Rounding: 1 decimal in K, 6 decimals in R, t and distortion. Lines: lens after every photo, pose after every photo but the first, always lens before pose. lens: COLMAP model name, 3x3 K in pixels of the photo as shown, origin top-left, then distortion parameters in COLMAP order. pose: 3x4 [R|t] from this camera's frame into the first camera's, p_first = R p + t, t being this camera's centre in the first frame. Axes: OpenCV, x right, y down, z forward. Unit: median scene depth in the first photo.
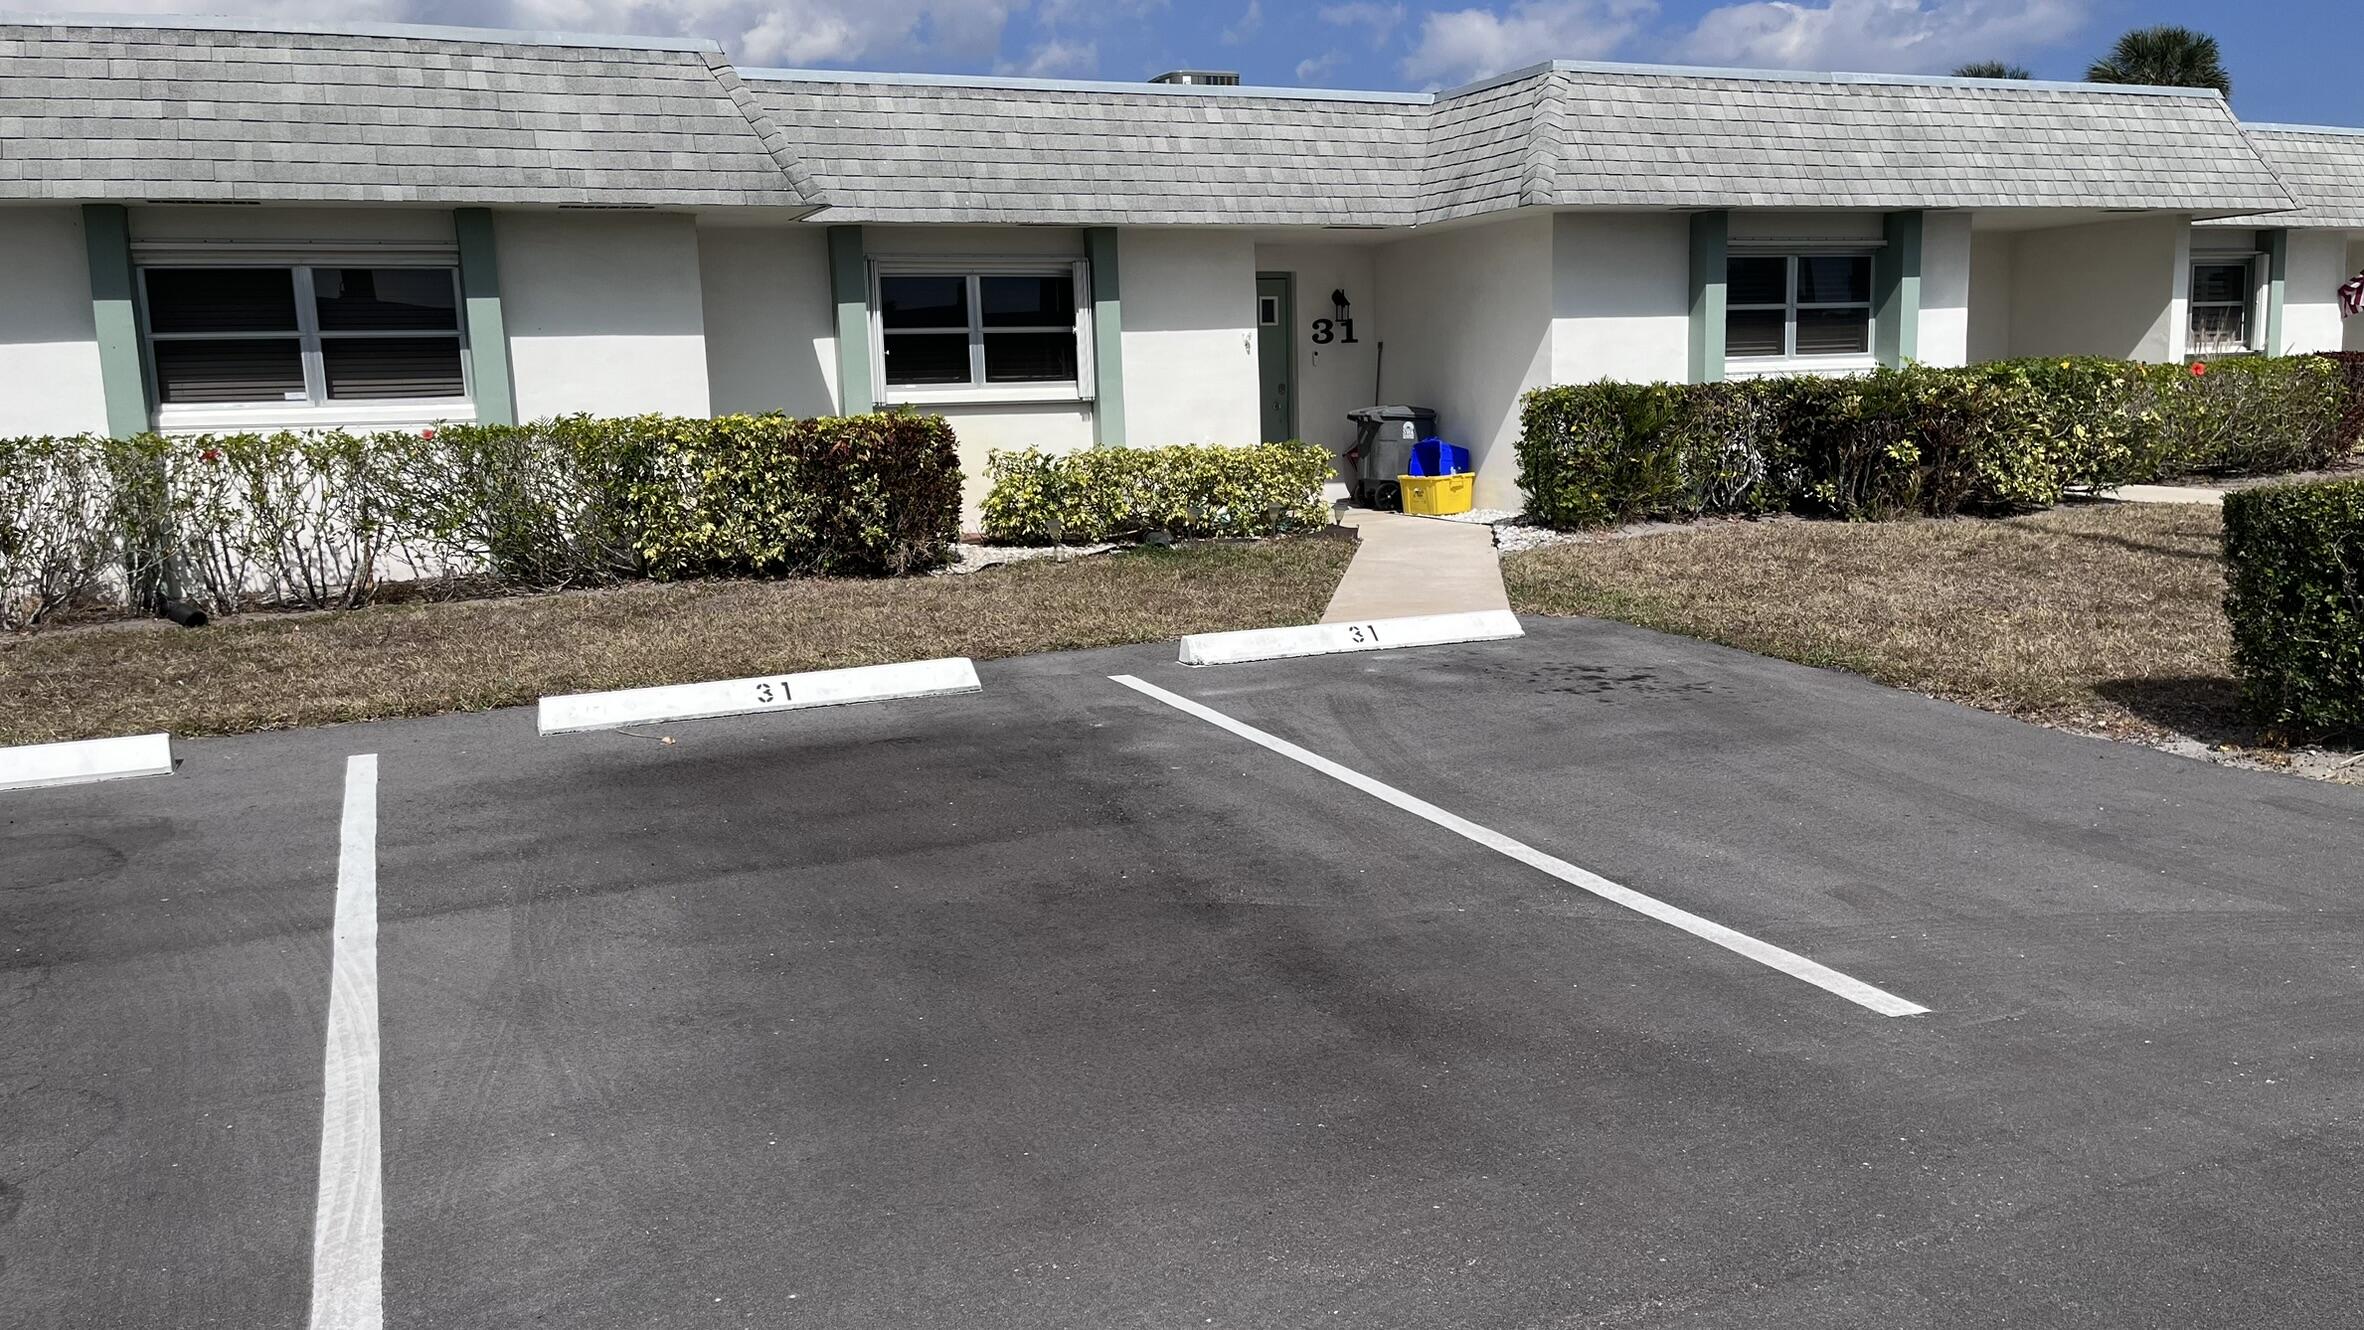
lens RADIAL K [[1818.5, 0, 1182.8], [0, 1818.5, 660.9], [0, 0, 1]] dist [0.019001, -0.029621]
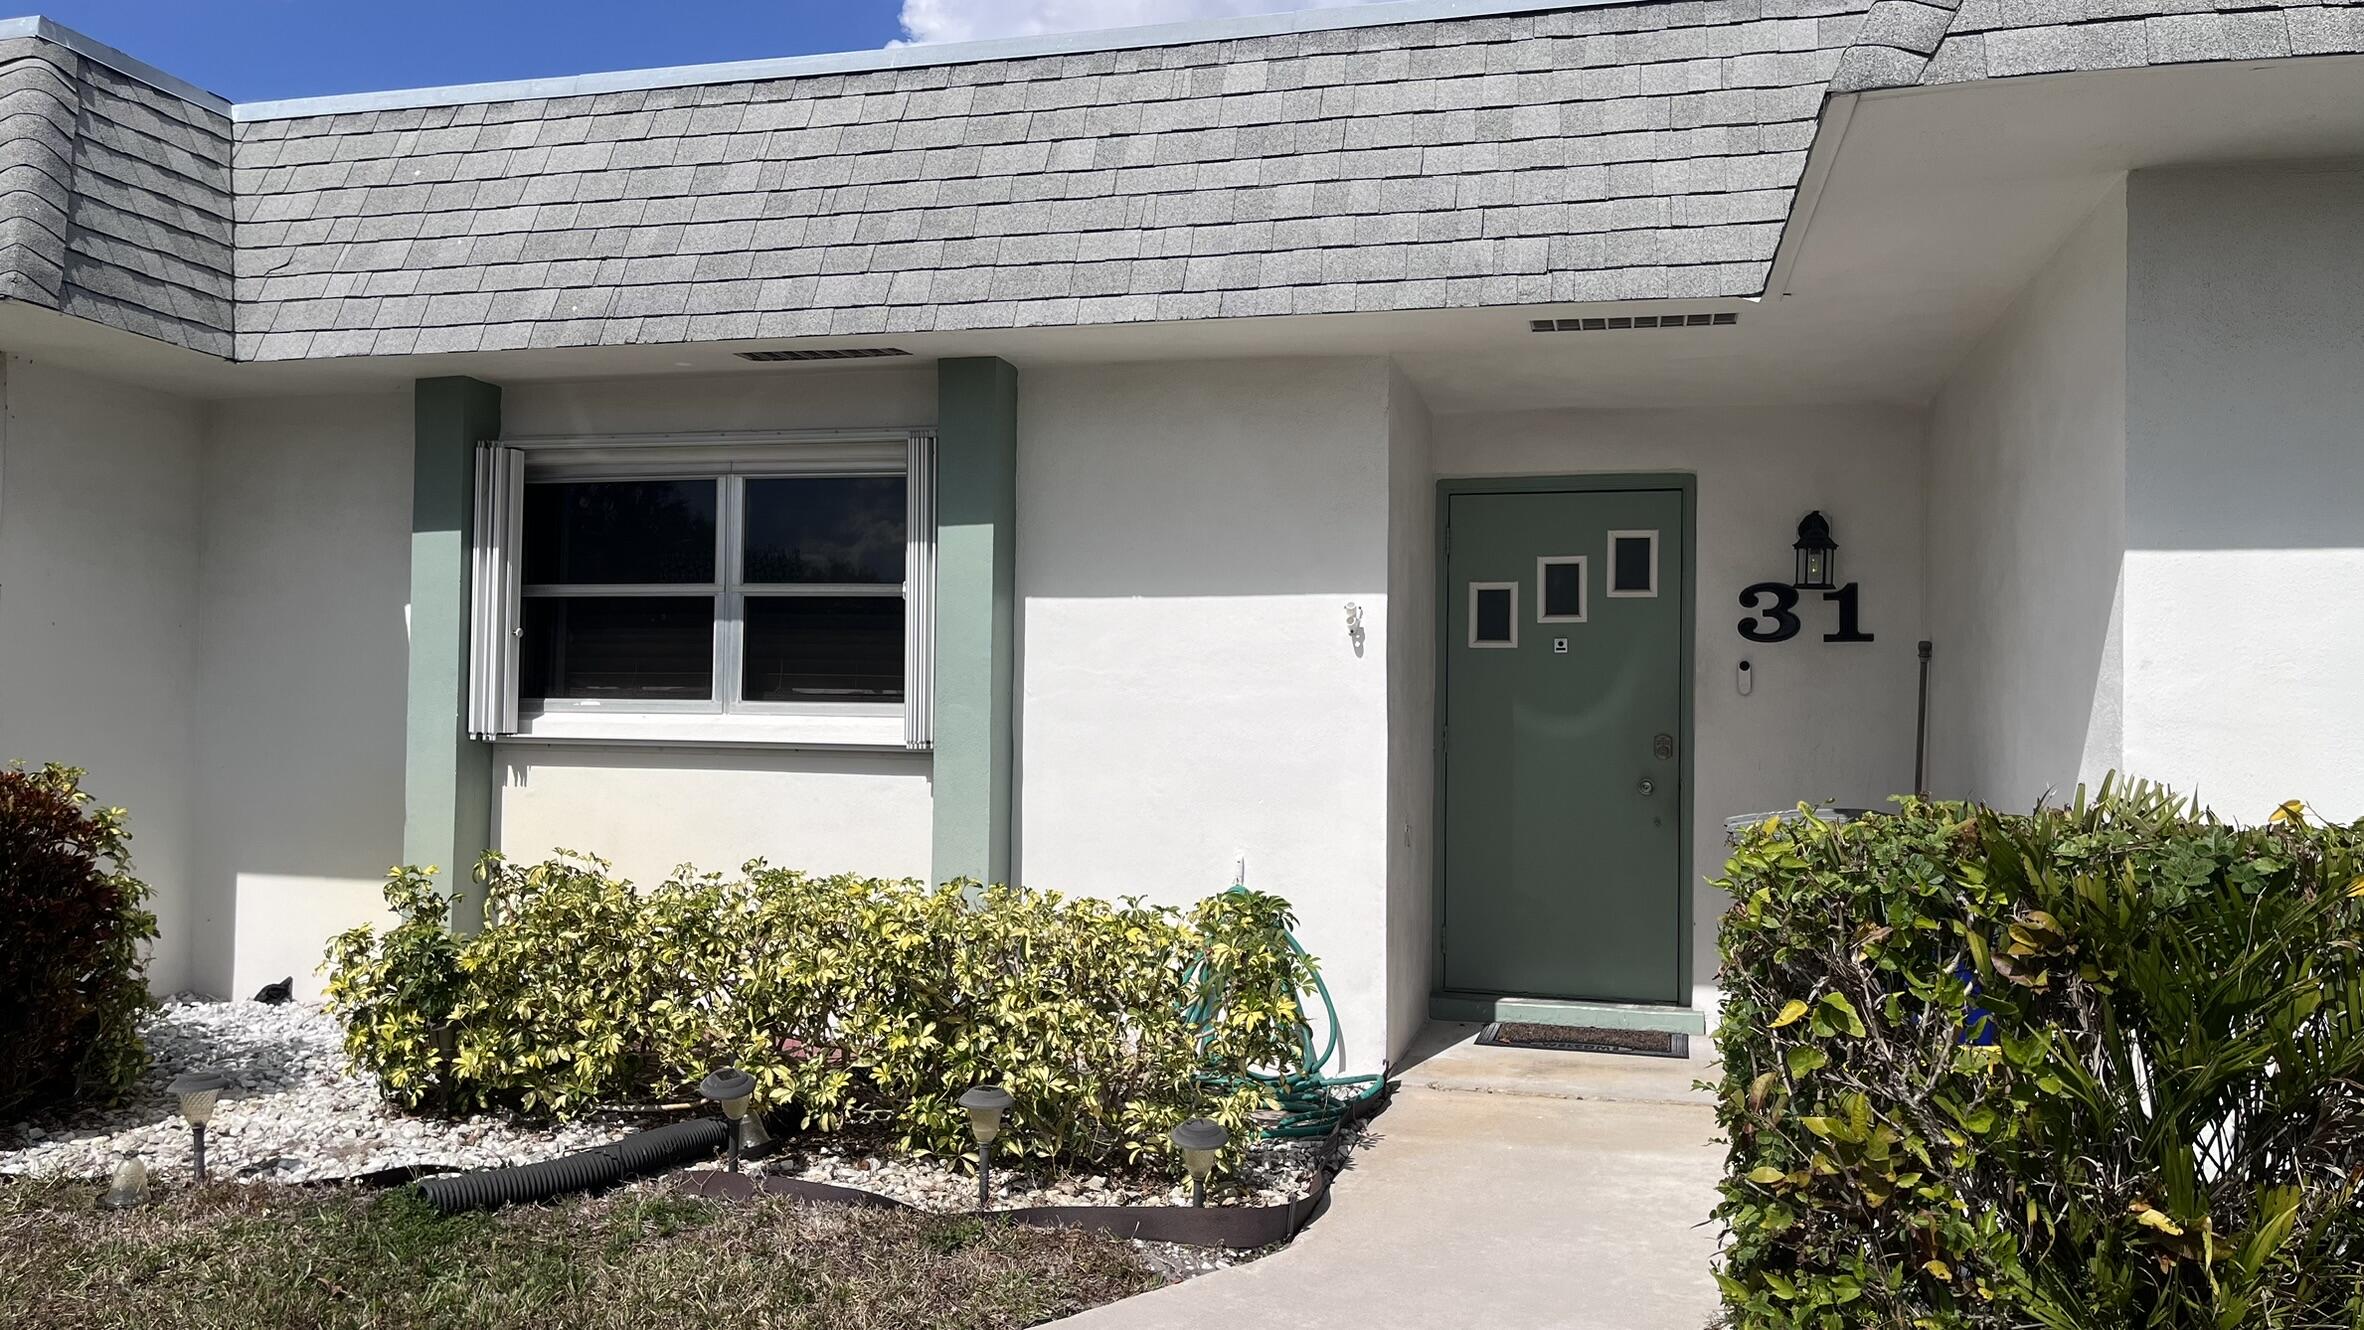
lens RADIAL K [[1818.5, 0, 1179.3], [0, 1818.5, 678.8], [0, 0, 1]] dist [0.019001, -0.029621]
pose [[0.782016, 0.023405, -0.622819, 0.267202], [-0.128980, 0.983740, -0.124979, -0.114404], [0.609767, 0.178067, 0.772319, 0.705273]]
